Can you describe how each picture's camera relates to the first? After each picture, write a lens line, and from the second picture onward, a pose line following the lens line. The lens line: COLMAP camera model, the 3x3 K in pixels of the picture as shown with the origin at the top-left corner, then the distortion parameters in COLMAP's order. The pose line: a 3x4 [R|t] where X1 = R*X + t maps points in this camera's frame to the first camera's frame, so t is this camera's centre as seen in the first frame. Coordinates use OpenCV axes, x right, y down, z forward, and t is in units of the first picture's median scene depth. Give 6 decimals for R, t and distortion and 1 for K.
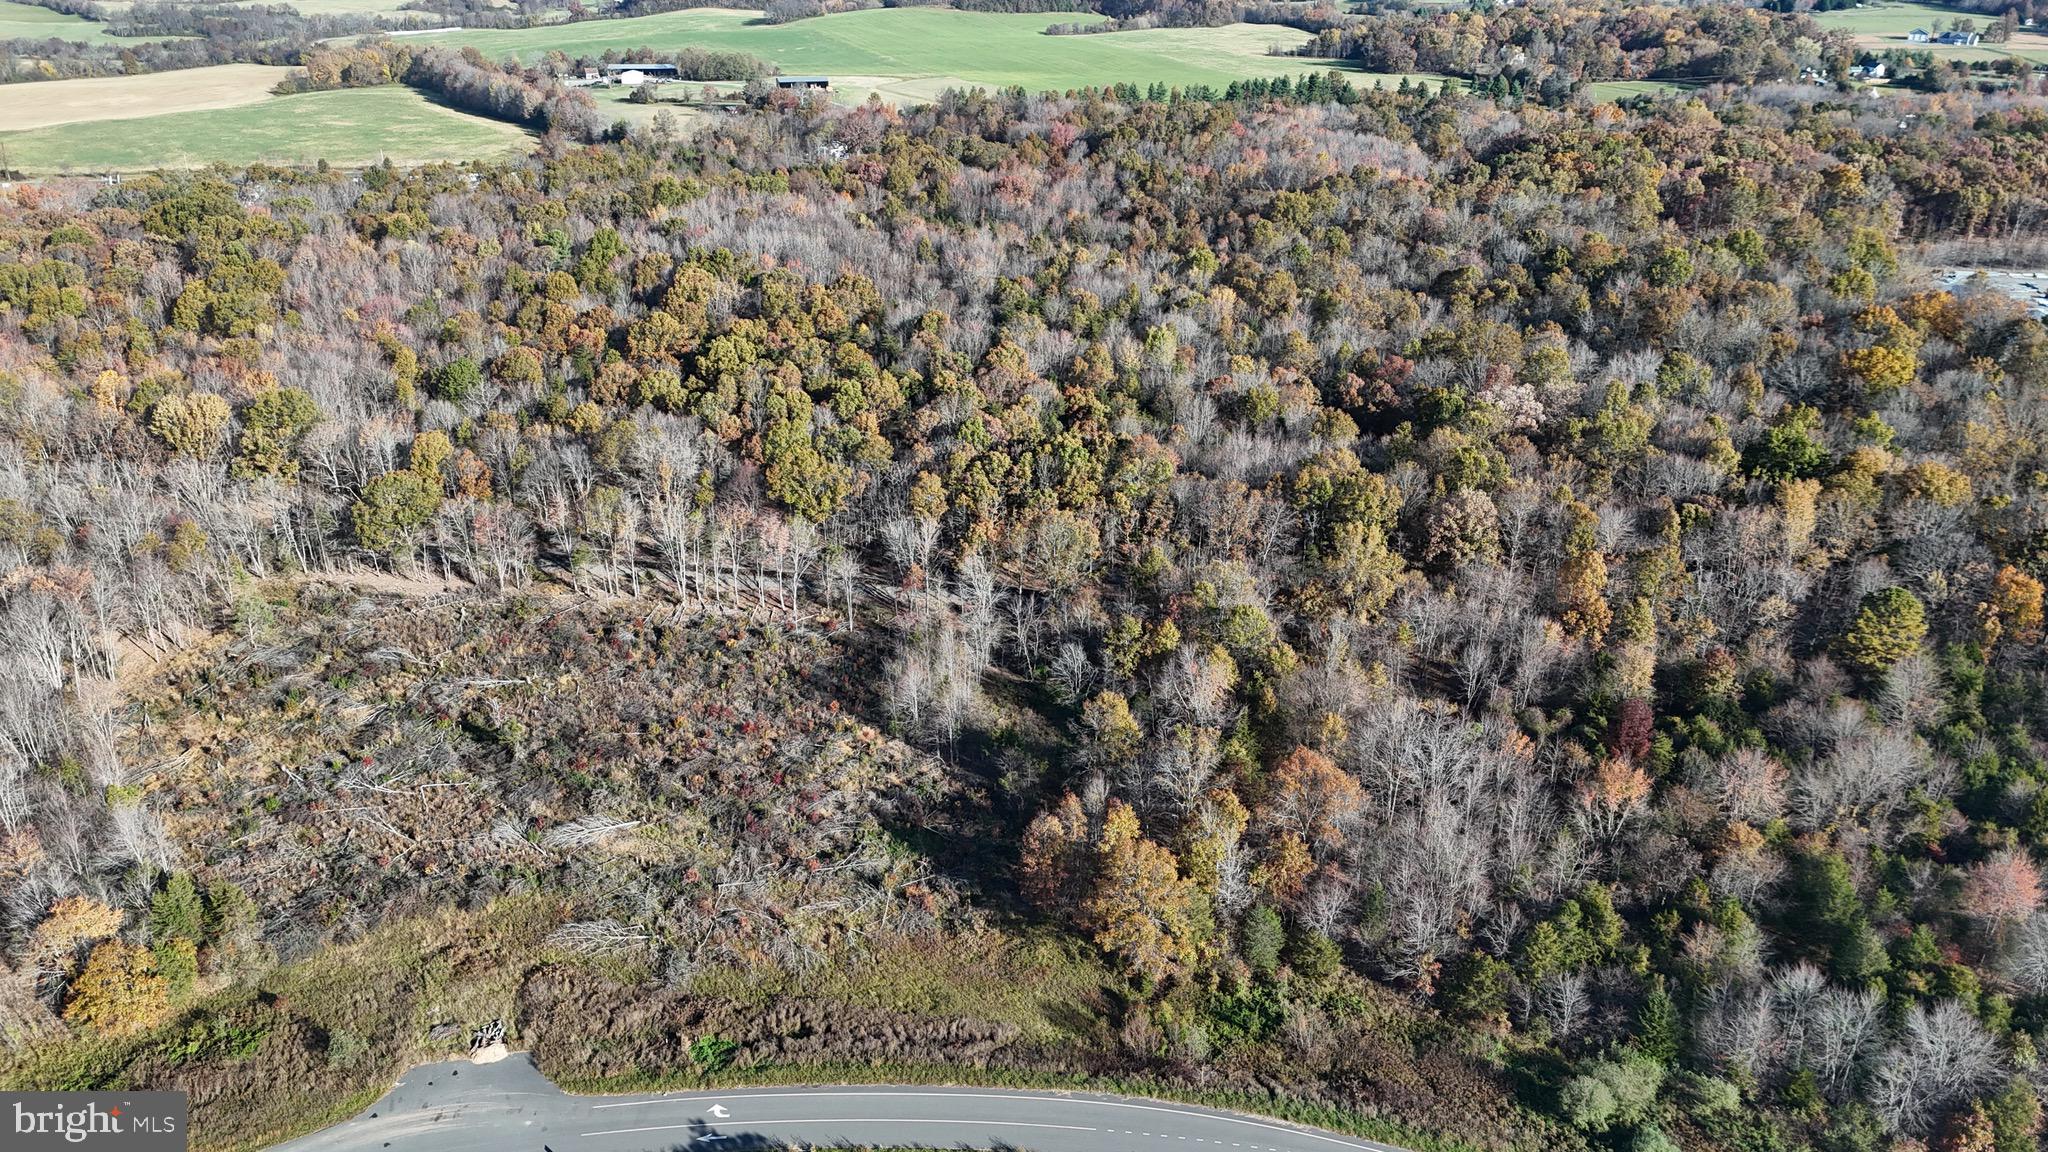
lens RADIAL K [[1506.1, 0, 1027.4], [0, 1506.1, 574.4], [0, 0, 1]] dist [0.078473, -0.077949]
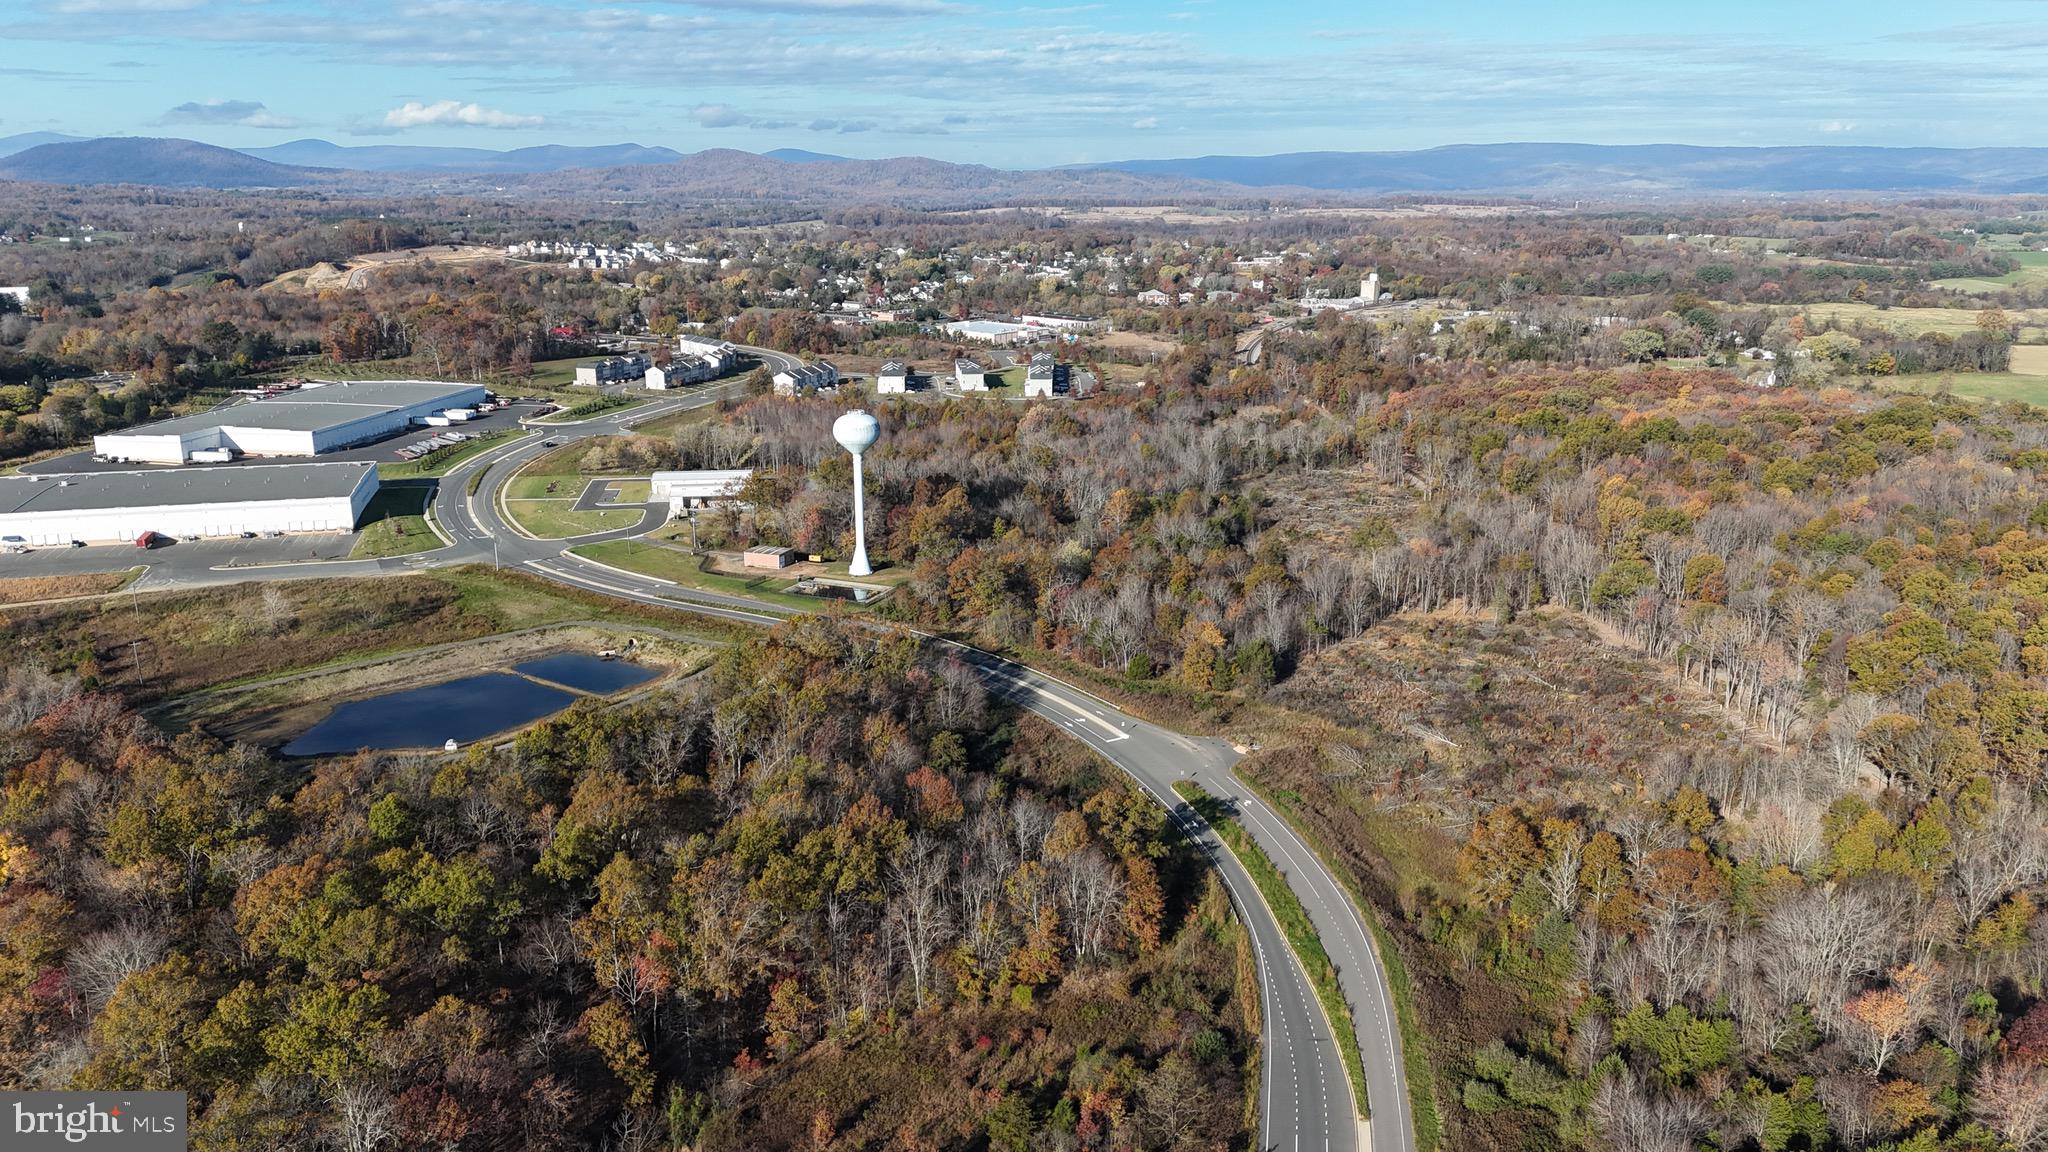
lens RADIAL K [[1501.0, 0, 1027.0], [0, 1501.0, 567.8], [0, 0, 1]] dist [0.099860, -0.113405]
pose [[0.225949, 0.240970, -0.943865, 0.683374], [-0.399933, 0.906447, 0.135678, -0.022035], [0.888257, 0.346826, 0.301183, 0.056745]]
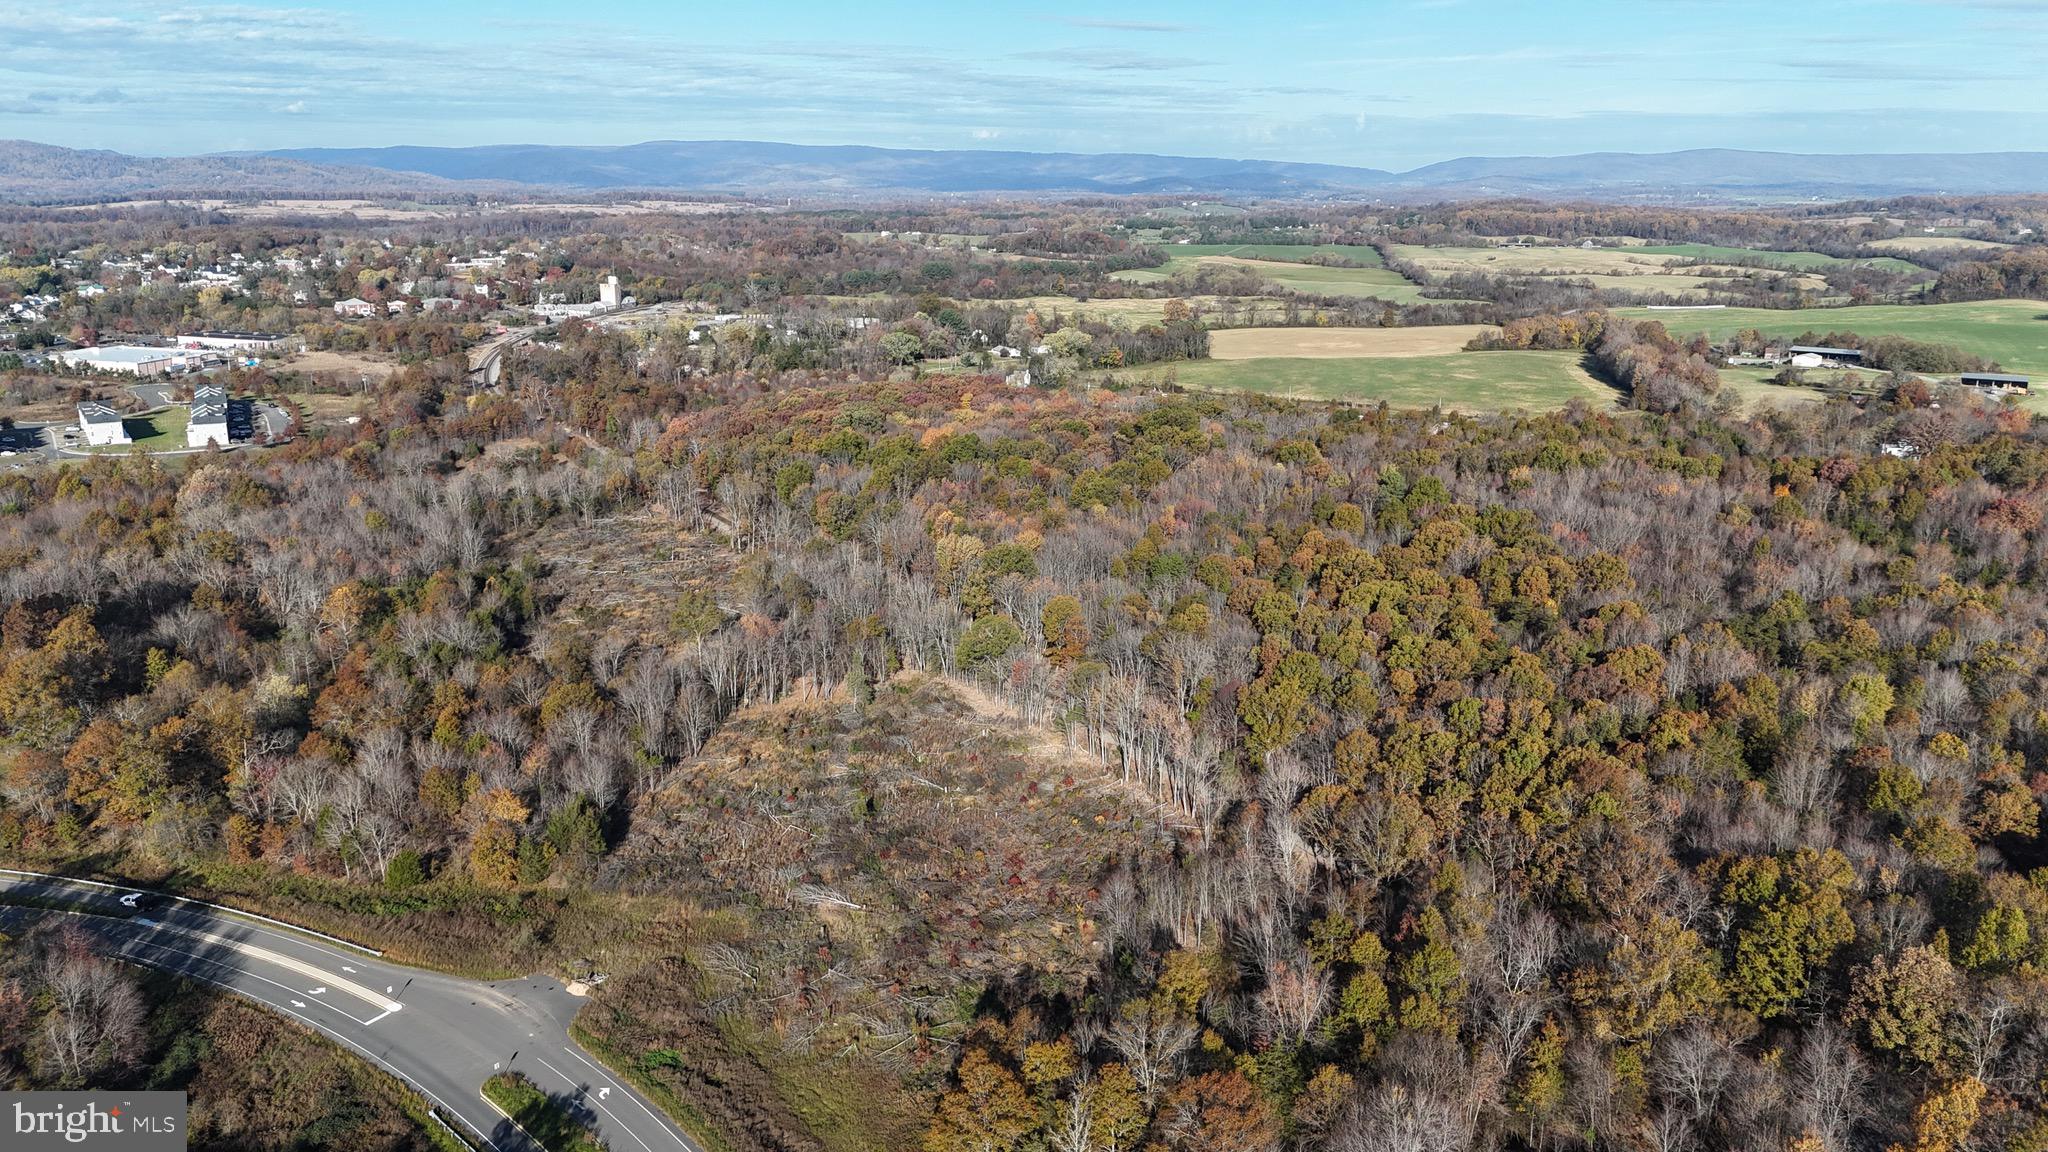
lens RADIAL K [[1491.7, 0, 1024.9], [0, 1491.7, 589.8], [0, 0, 1]] dist [0.099593, -0.101729]
pose [[0.659700, 0.199358, -0.724605, 0.413400], [-0.309961, 0.950524, -0.020682, -0.058544], [0.684631, 0.238244, 0.688854, 0.139715]]
